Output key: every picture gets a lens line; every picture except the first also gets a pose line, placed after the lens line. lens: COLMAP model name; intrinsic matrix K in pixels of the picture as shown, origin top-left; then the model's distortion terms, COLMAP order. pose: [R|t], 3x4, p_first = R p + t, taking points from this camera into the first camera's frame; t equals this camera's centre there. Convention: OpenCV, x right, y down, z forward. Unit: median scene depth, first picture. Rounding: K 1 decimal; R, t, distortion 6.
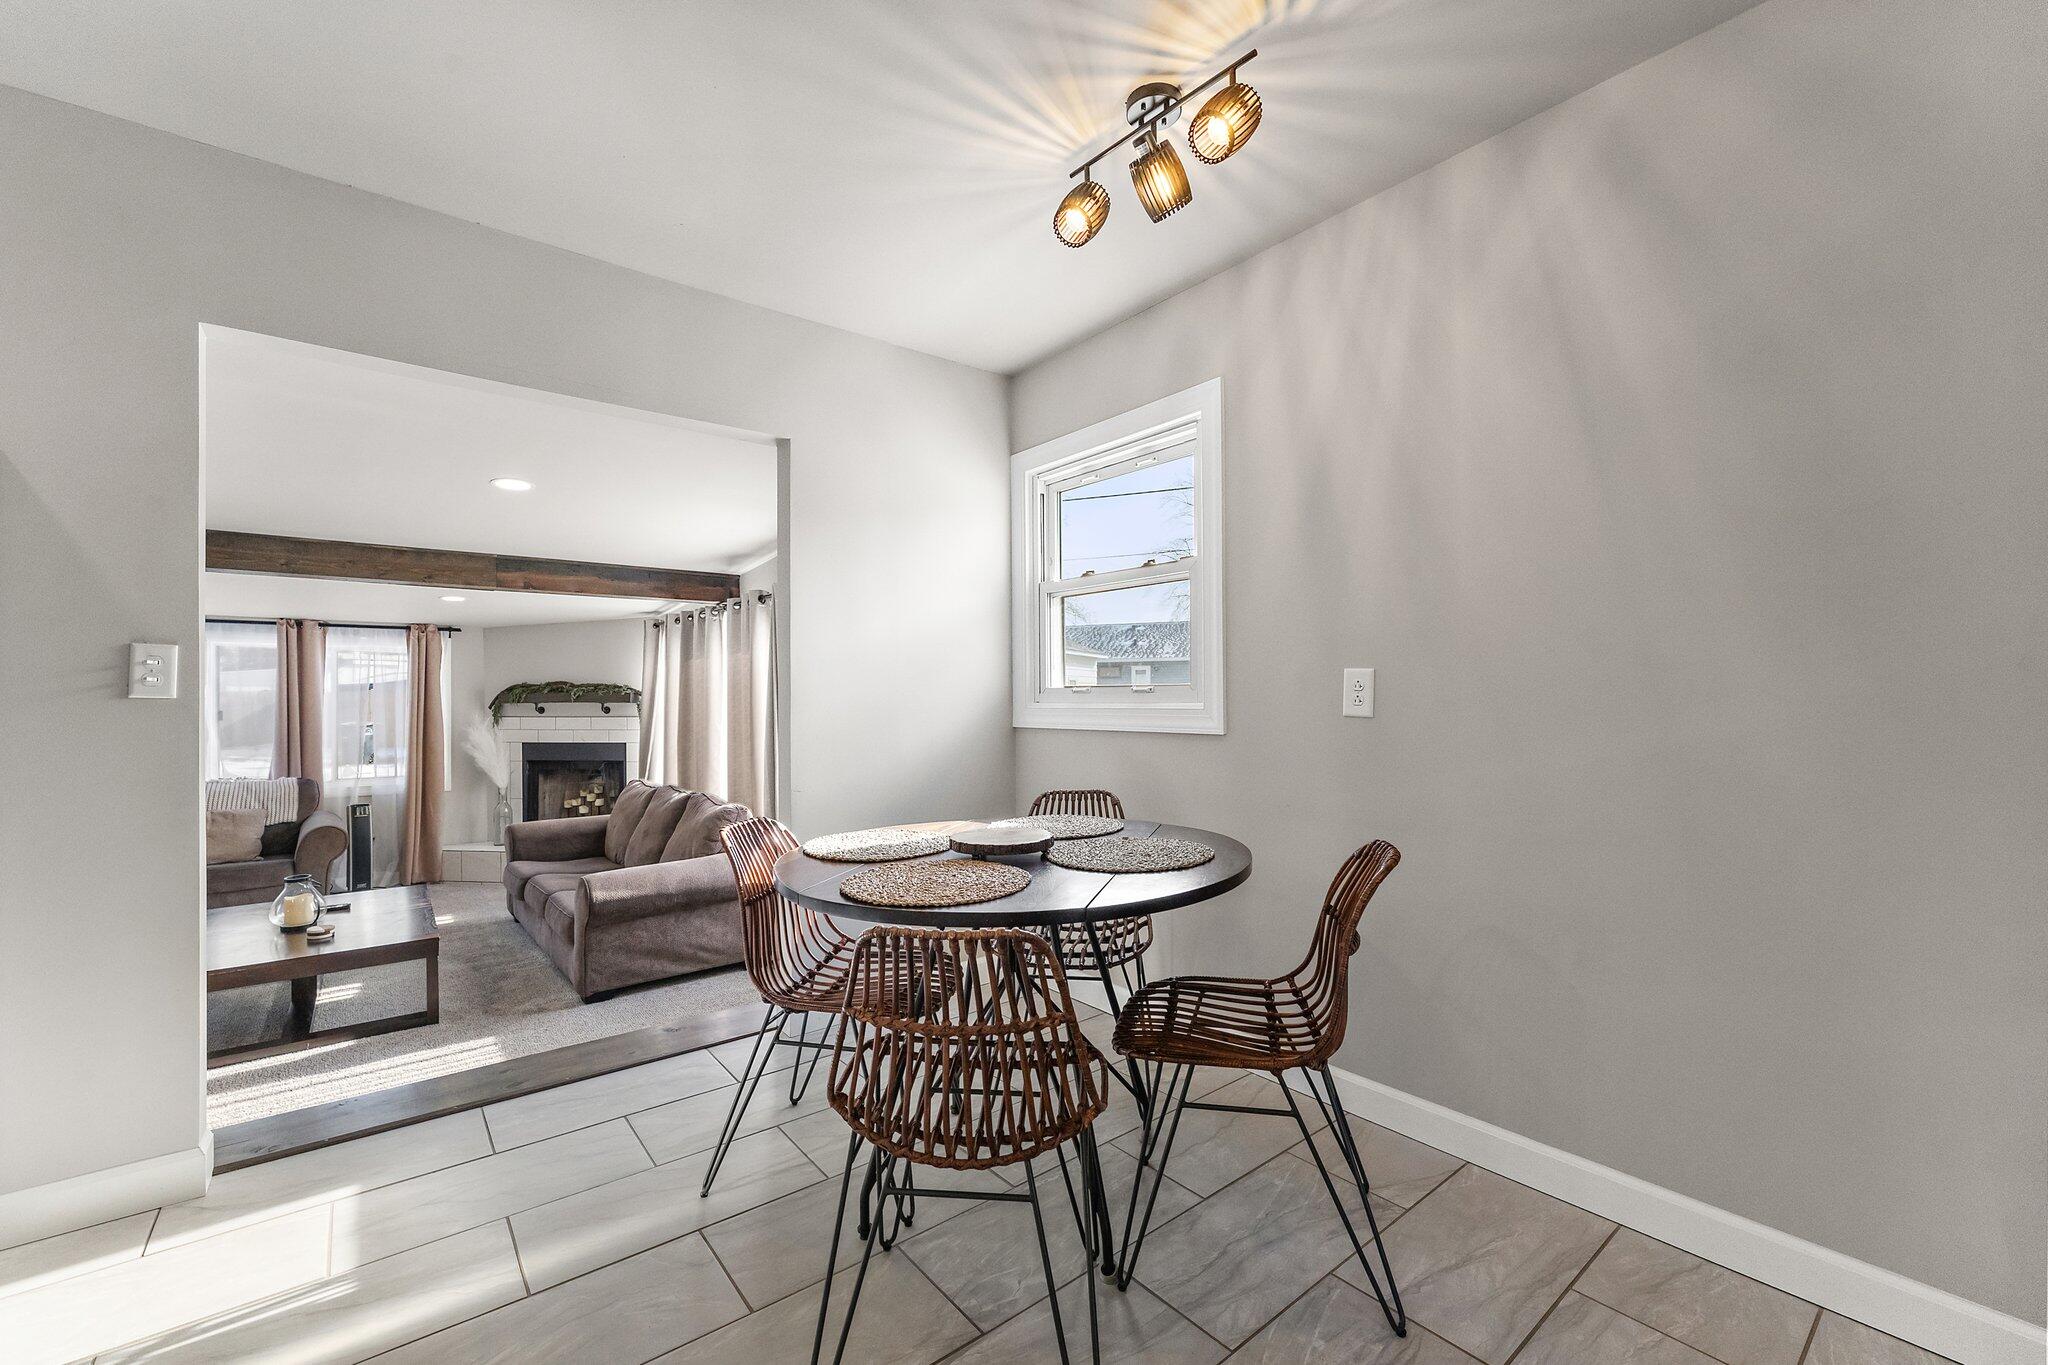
lens RADIAL K [[825.4, 0, 1020.2], [0, 825.4, 699.0], [0, 0, 1]] dist [-0.012153, -0.000106]
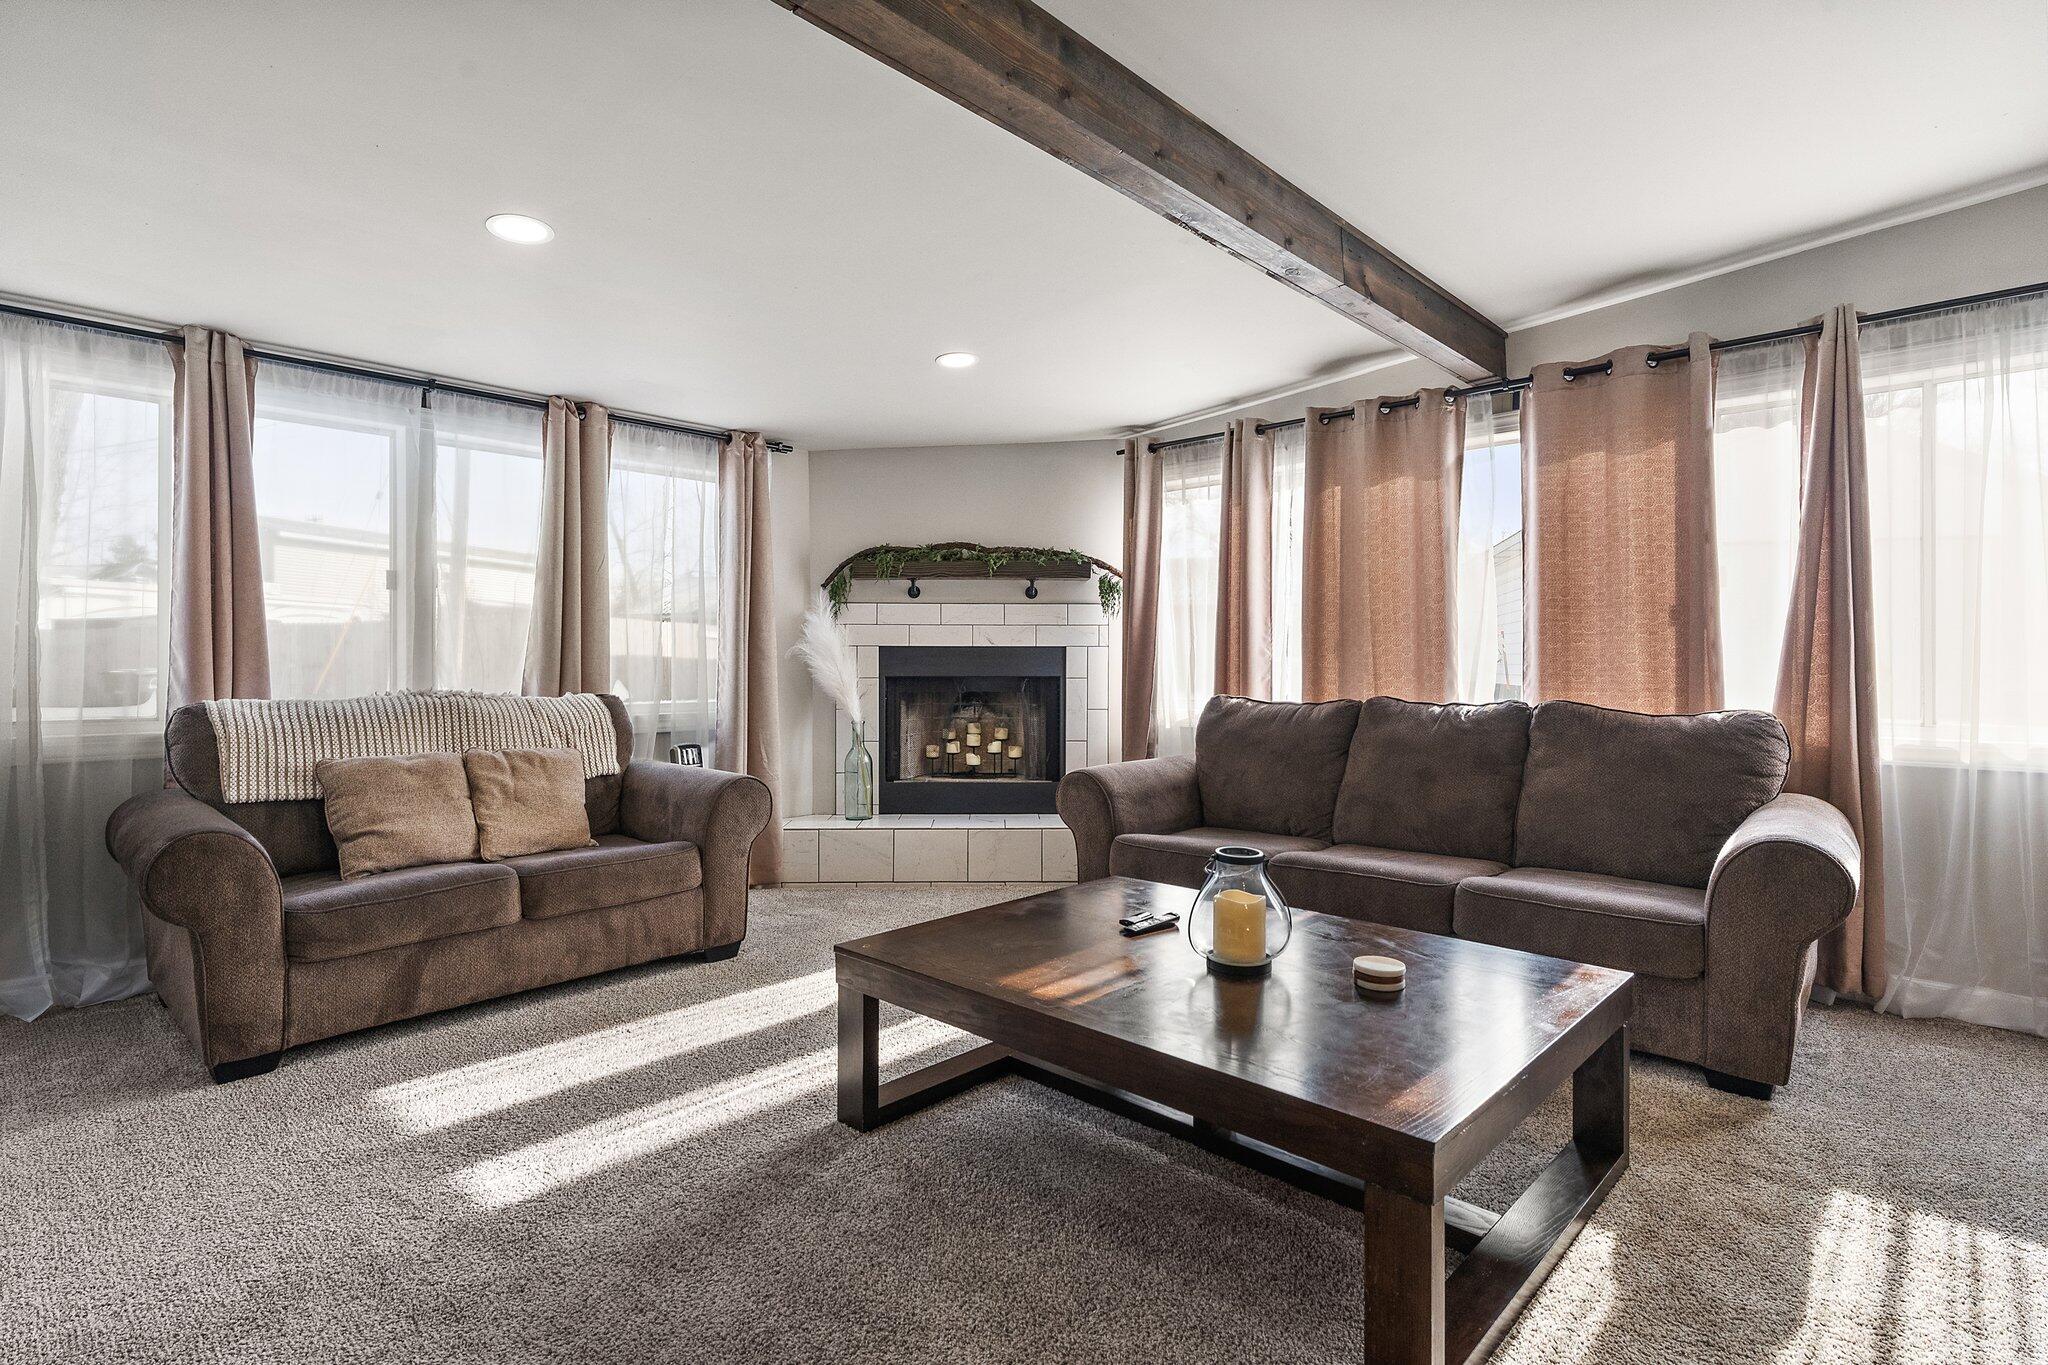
lens RADIAL K [[1005.5, 0, 1016.2], [0, 1005.5, 672.4], [0, 0, 1]] dist [-0.001162, 0.000070]
pose [[0.991296, 0.003808, 0.131594, -0.637851], [-0.004793, 0.999963, 0.007176, 0.069668], [-0.131562, -0.007744, 0.991278, 0.283575]]
